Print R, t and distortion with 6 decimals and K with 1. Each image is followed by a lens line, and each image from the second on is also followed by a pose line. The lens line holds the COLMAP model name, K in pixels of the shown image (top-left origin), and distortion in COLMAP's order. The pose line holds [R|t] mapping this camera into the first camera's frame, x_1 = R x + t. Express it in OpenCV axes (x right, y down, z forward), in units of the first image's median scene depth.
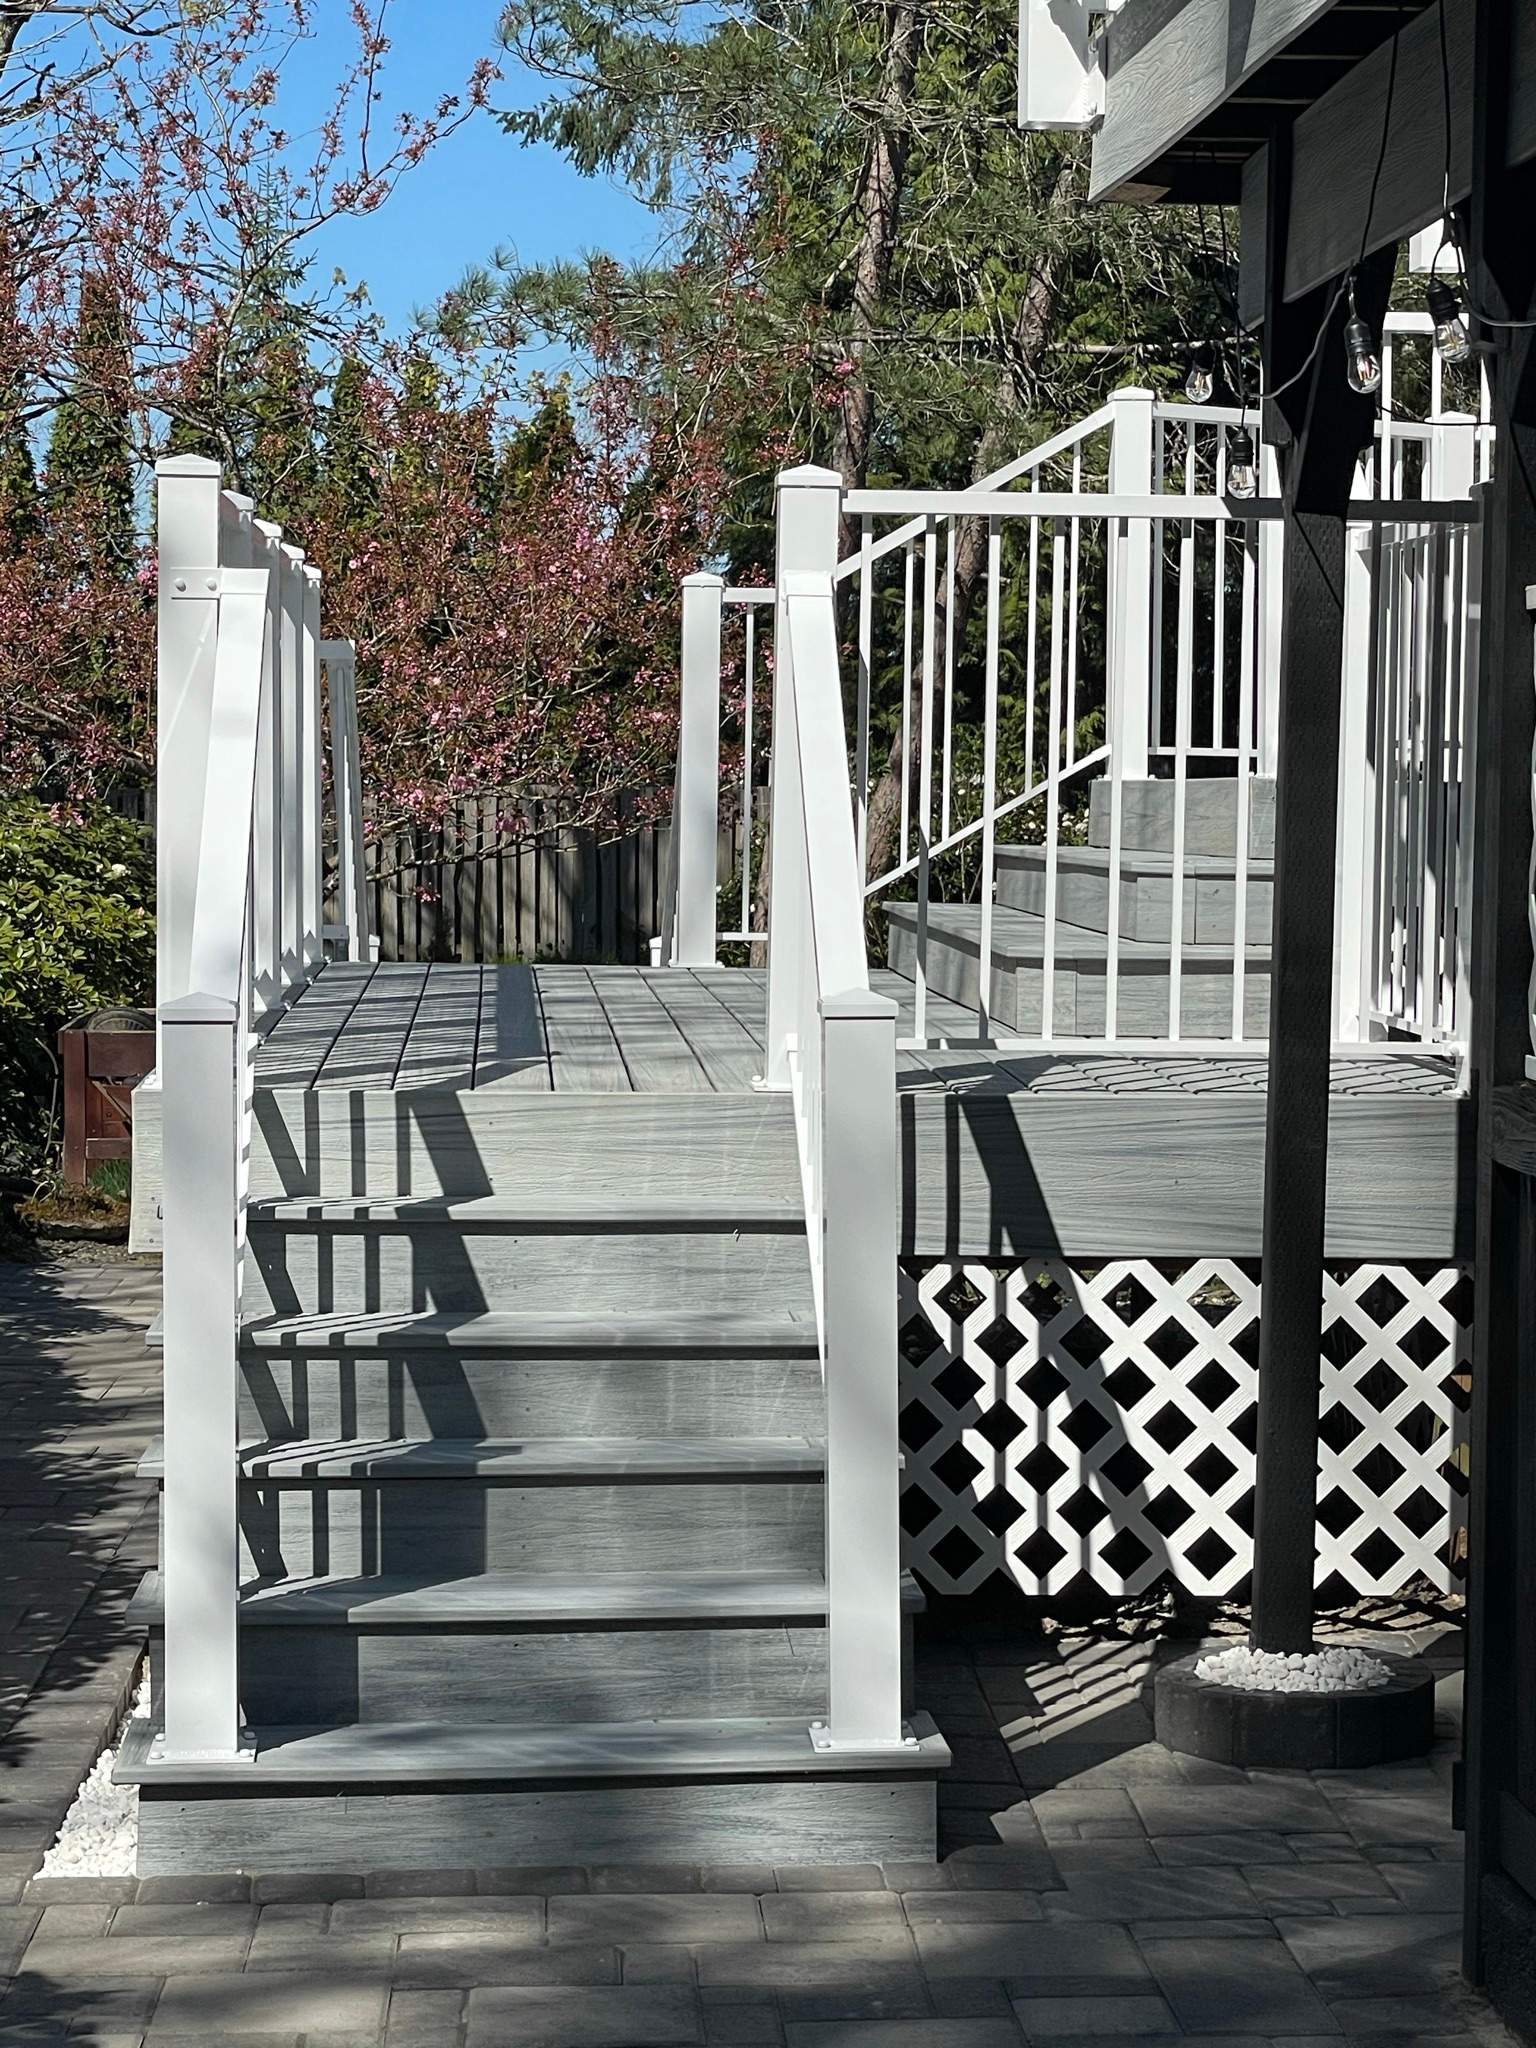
lens RADIAL K [[4453.5, 0, 768.0], [0, 4453.5, 1024.0], [0, 0, 1]] dist [0.130490, -0.156303]
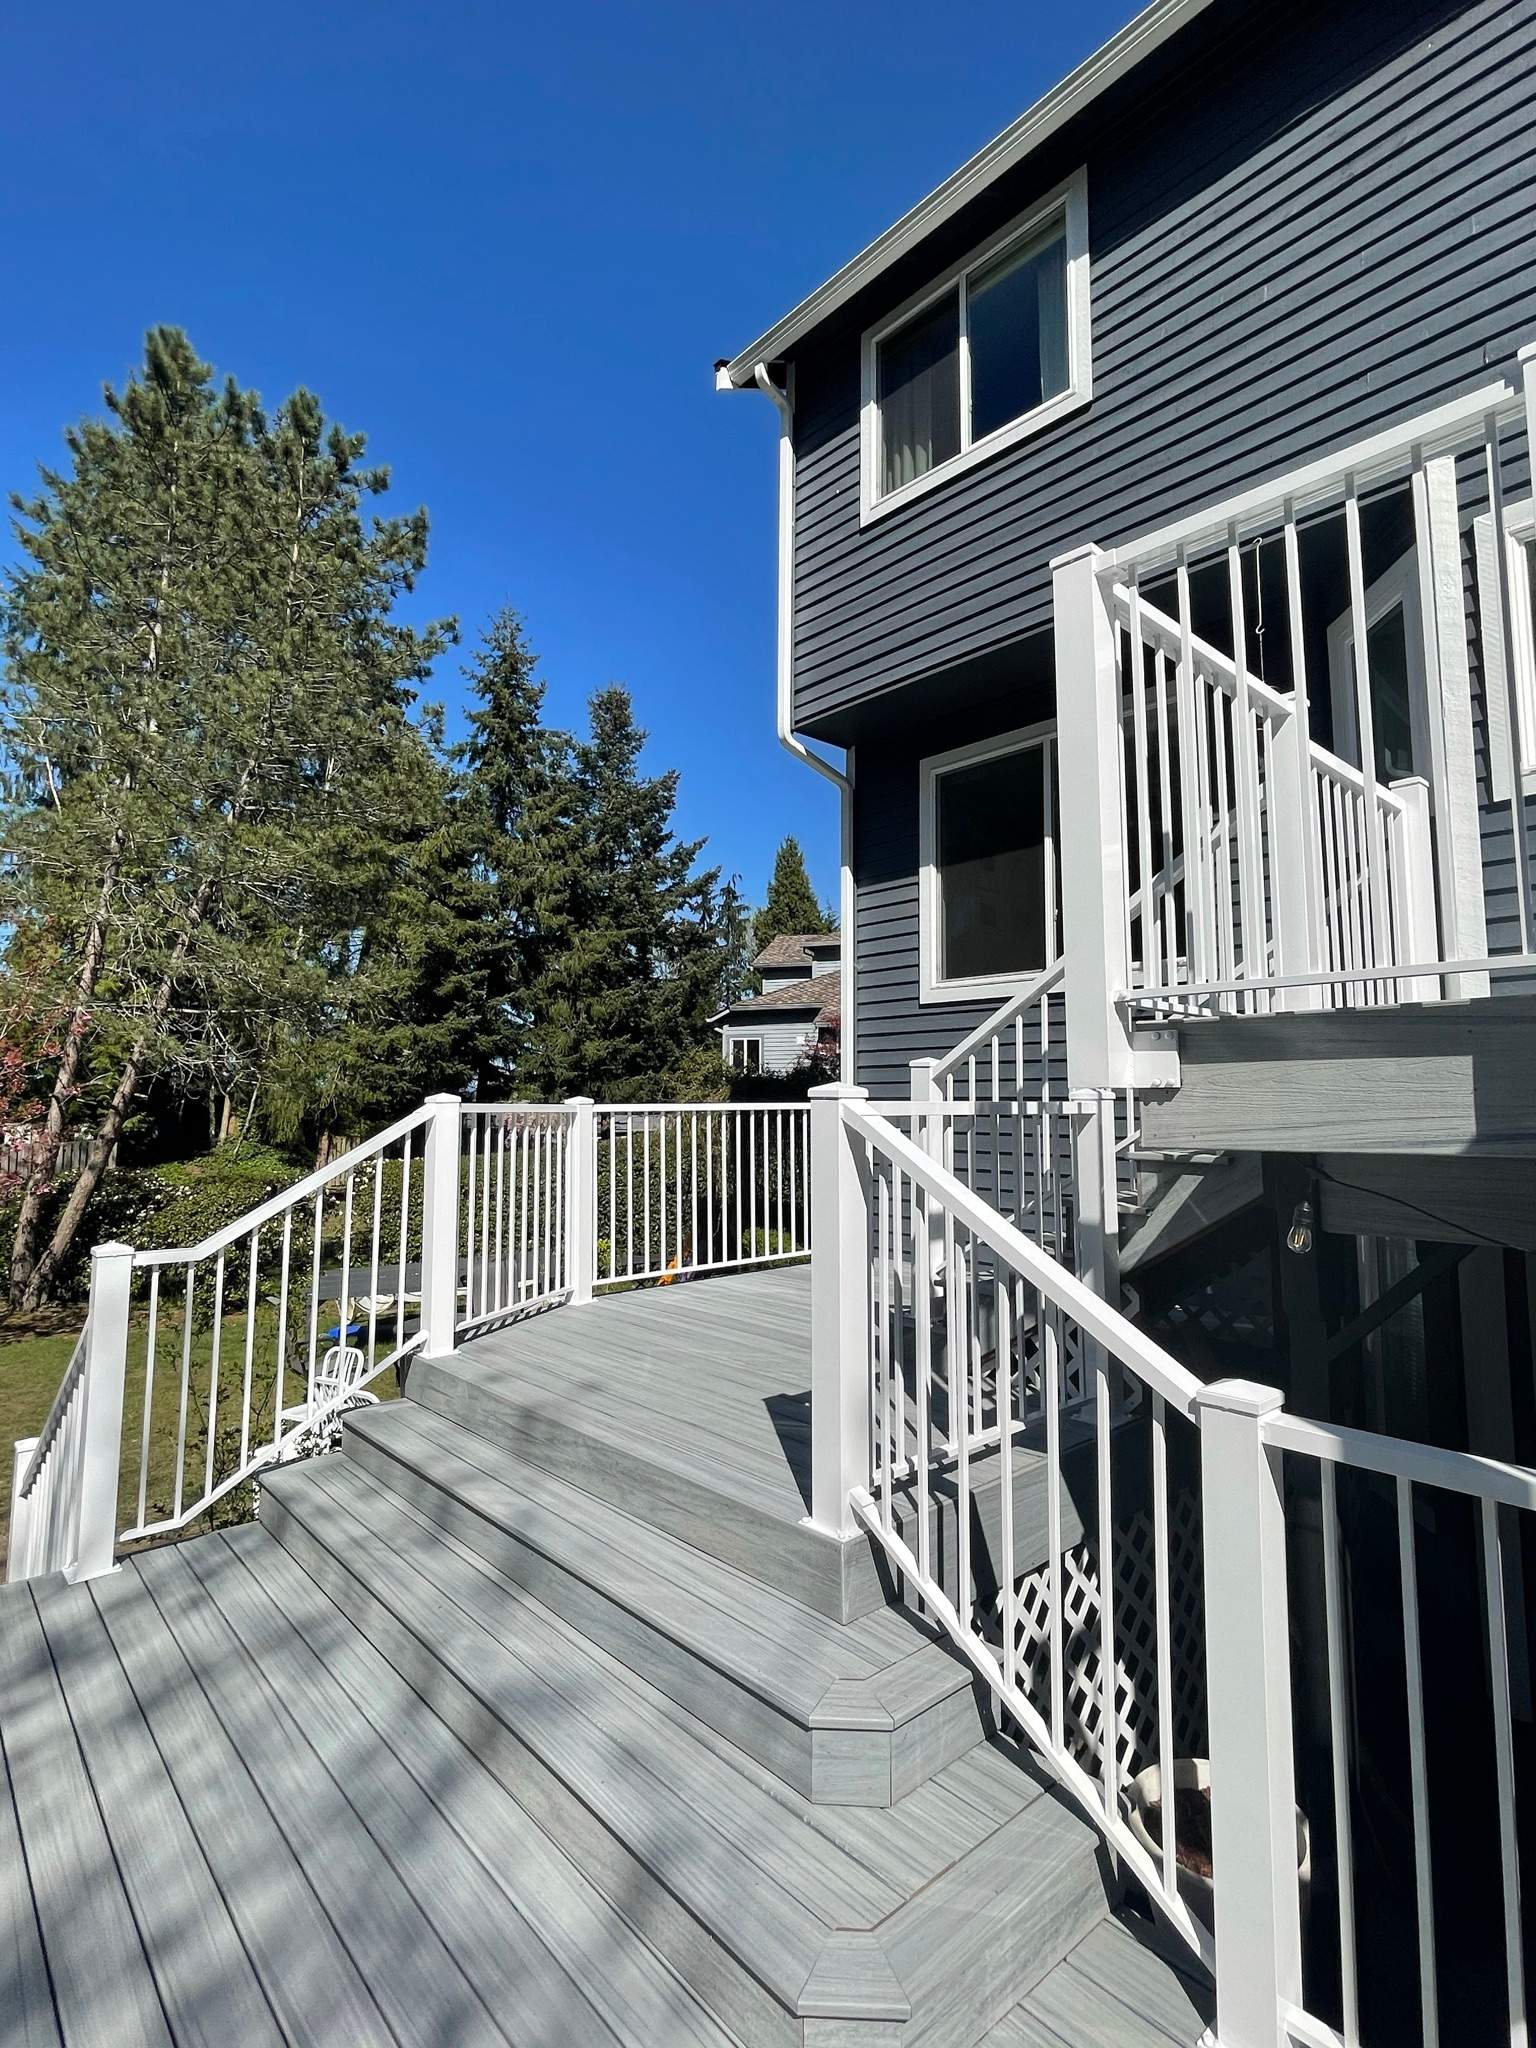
lens RADIAL K [[992.0, 0, 768.0], [0, 992.0, 1024.0], [0, 0, 1]] dist [-0.004173, 0.005724]
pose [[0.786986, 0.038574, 0.615764, -0.074986], [0.042151, 0.992350, -0.116036, -0.209693], [-0.615529, 0.117274, 0.779340, 1.139252]]
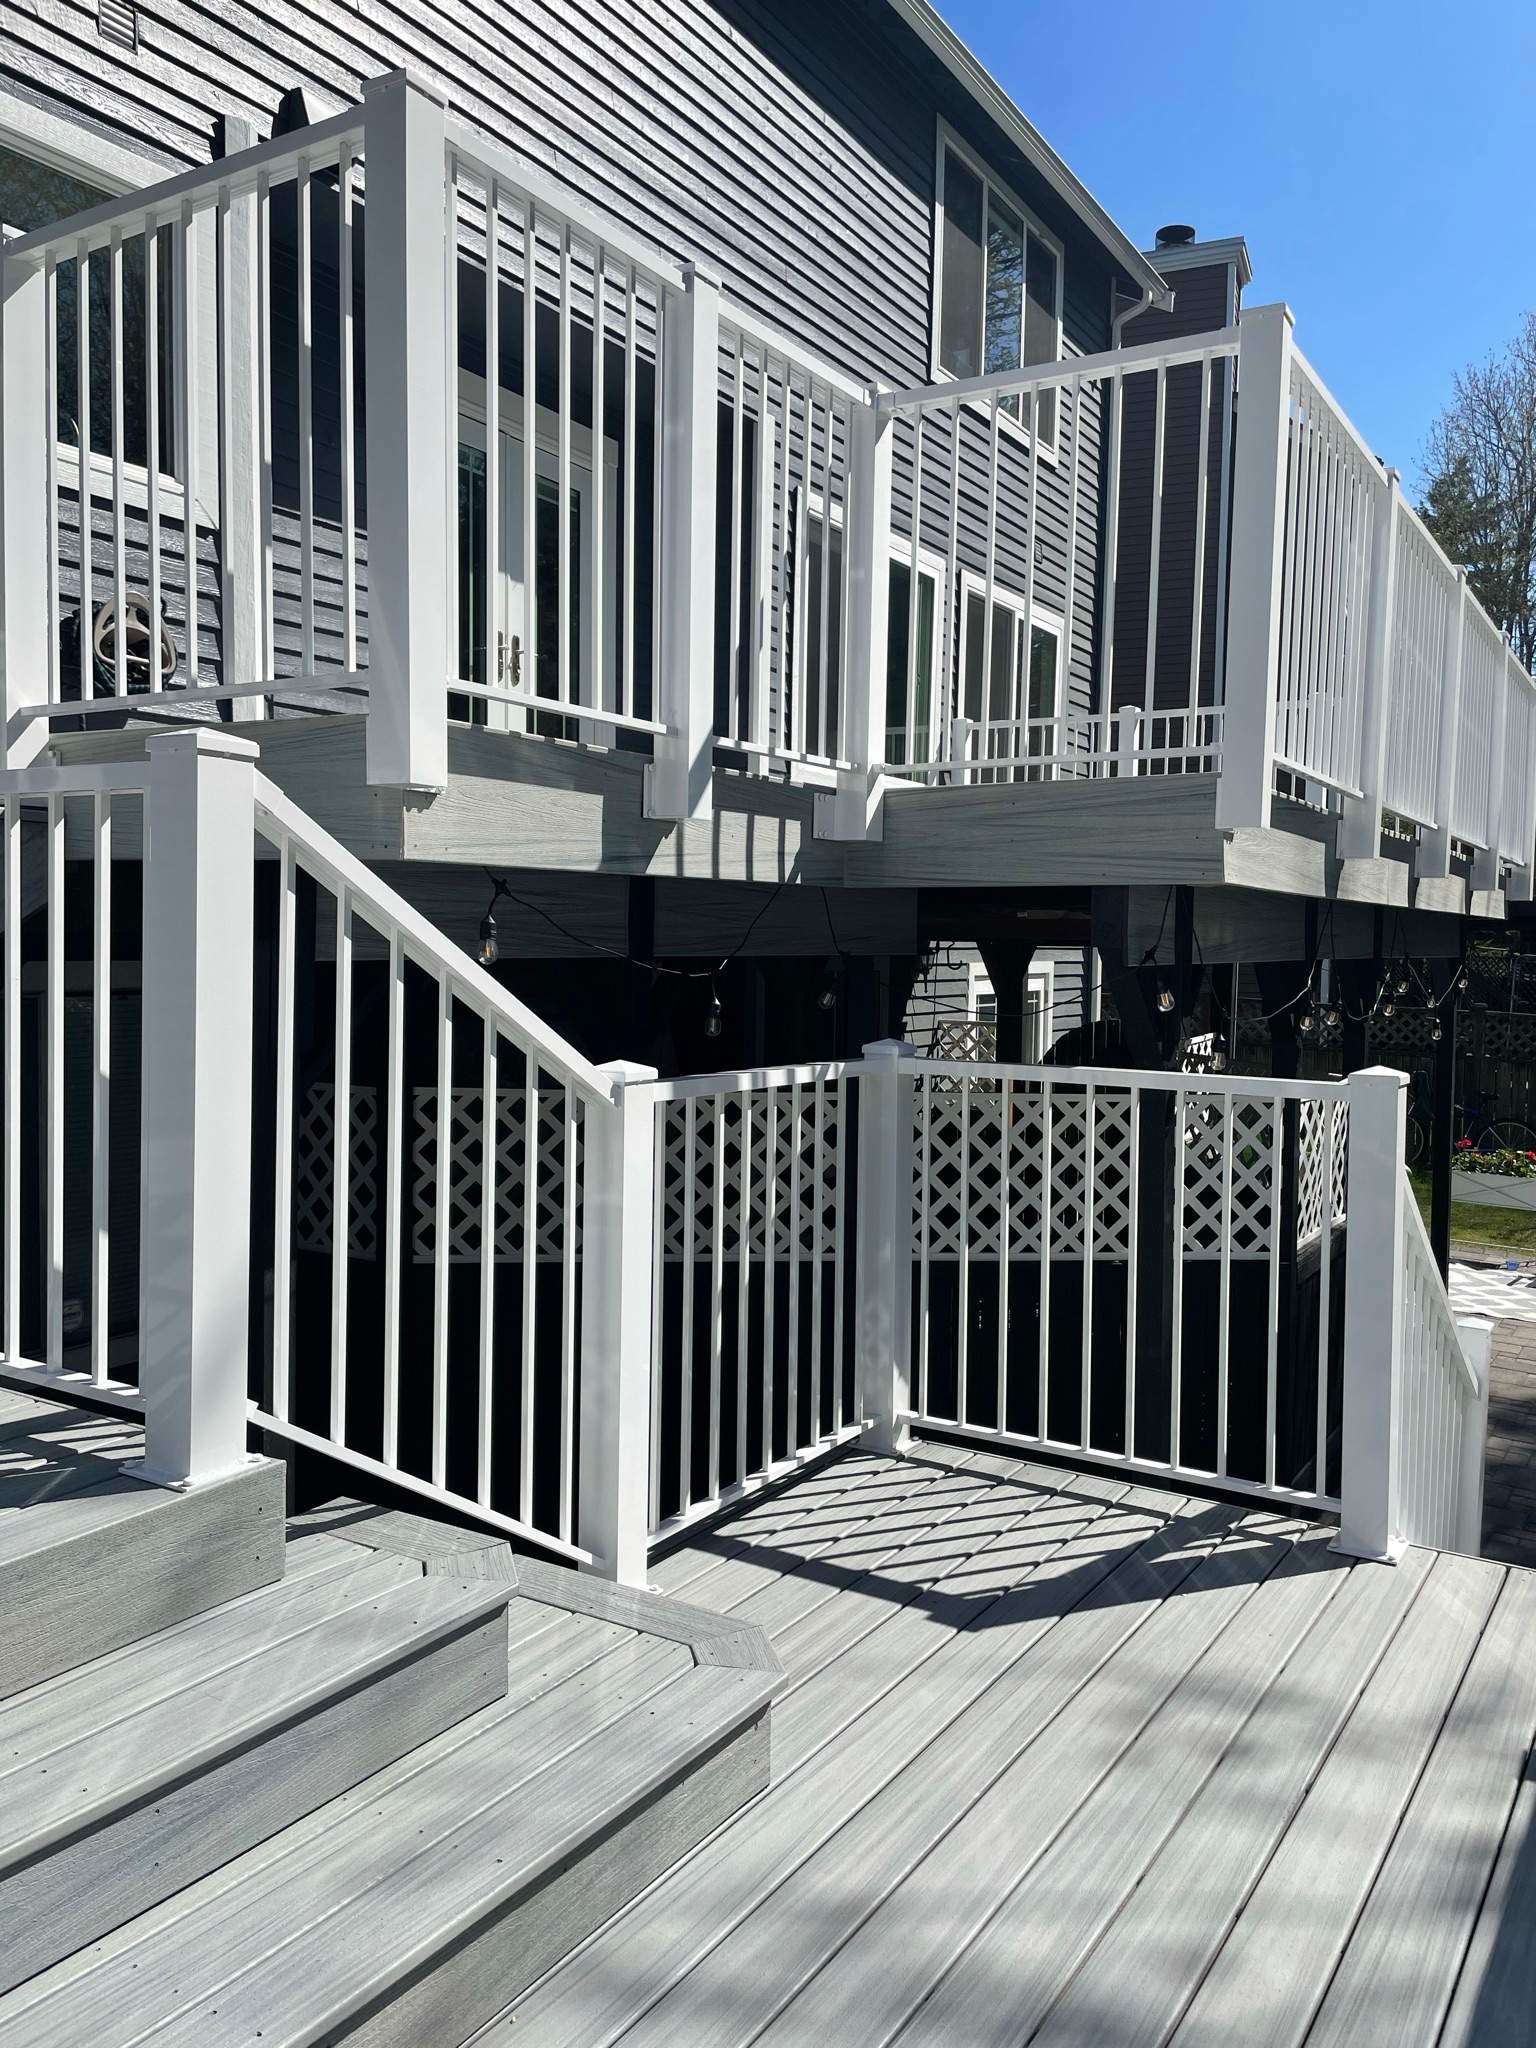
lens RADIAL K [[1546.1, 0, 768.0], [0, 1546.1, 1024.0], [0, 0, 1]] dist [0.094081, -0.130706]
pose [[-0.808515, -0.056531, 0.585754, -0.116452], [0.006912, 0.994394, 0.105509, -0.202354], [-0.588435, 0.089355, -0.803592, 1.570900]]
